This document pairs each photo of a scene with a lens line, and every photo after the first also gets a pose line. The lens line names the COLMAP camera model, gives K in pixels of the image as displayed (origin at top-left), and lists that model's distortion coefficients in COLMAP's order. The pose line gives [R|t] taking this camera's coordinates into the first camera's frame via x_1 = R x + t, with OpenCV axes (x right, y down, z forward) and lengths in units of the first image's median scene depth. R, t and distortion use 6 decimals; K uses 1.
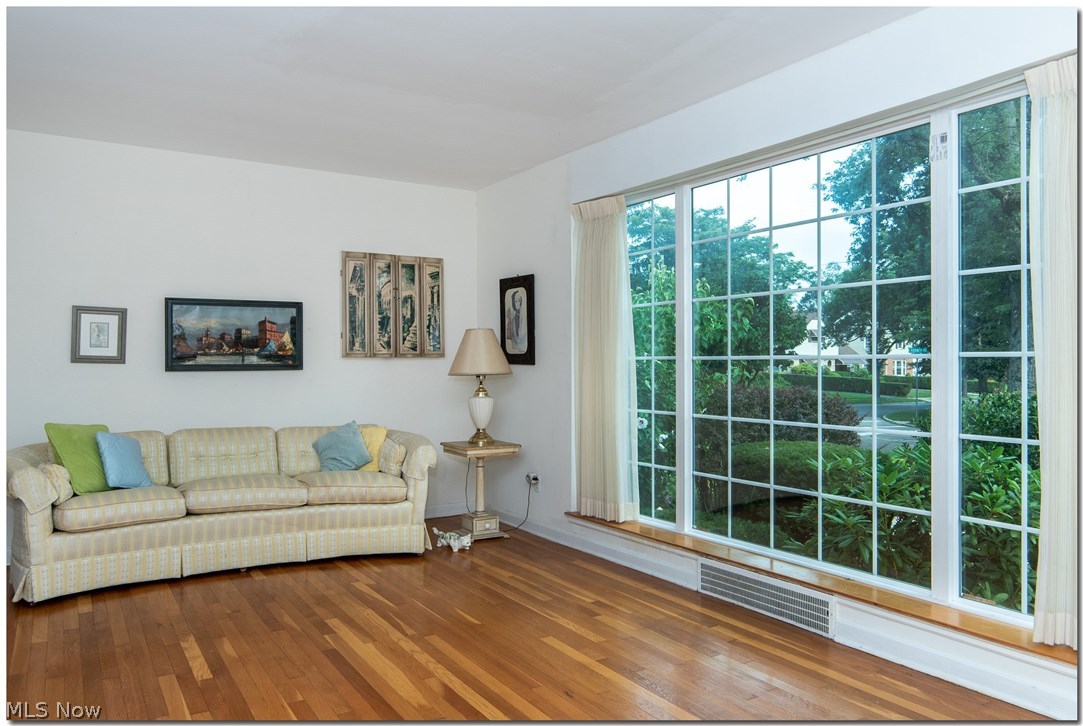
lens RADIAL K [[800.6, 0, 539.9], [0, 800.6, 358.3], [0, 0, 1]] dist [-0.013237, -0.004556]
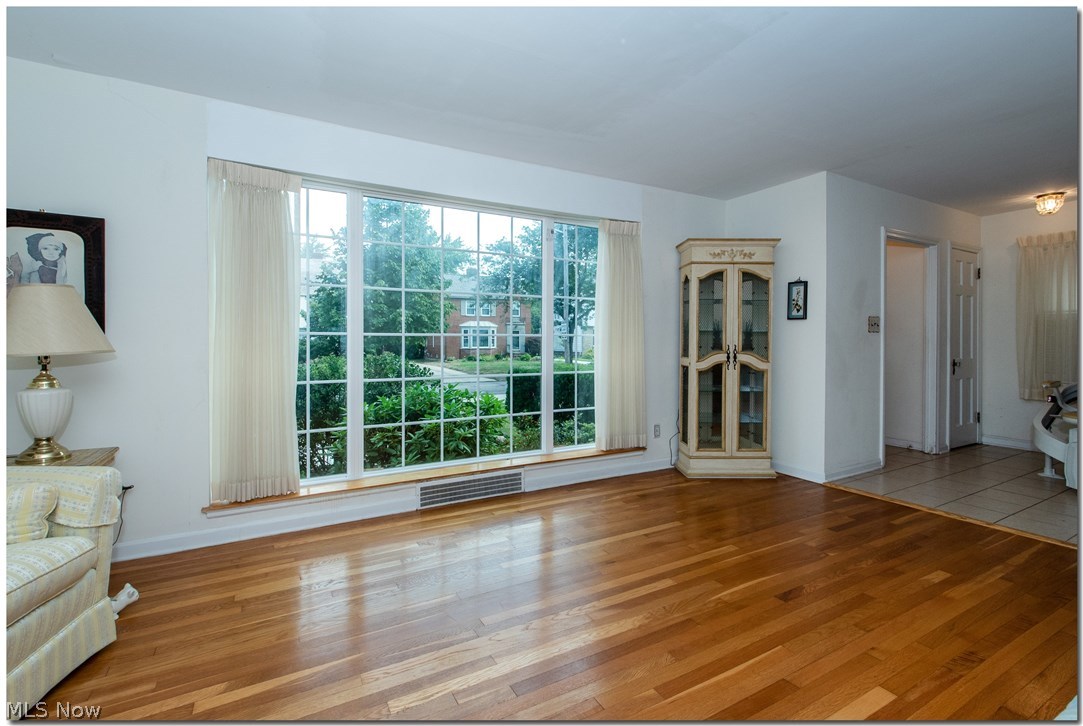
lens RADIAL K [[473.6, 0, 538.6], [0, 473.6, 358.5], [0, 0, 1]] dist [-0.006001, 0.000087]
pose [[0.054959, -0.025497, 0.998163, -0.555053], [0.008194, 0.999652, 0.025084, 0.022562], [-0.998455, 0.006800, 0.055149, 0.739723]]
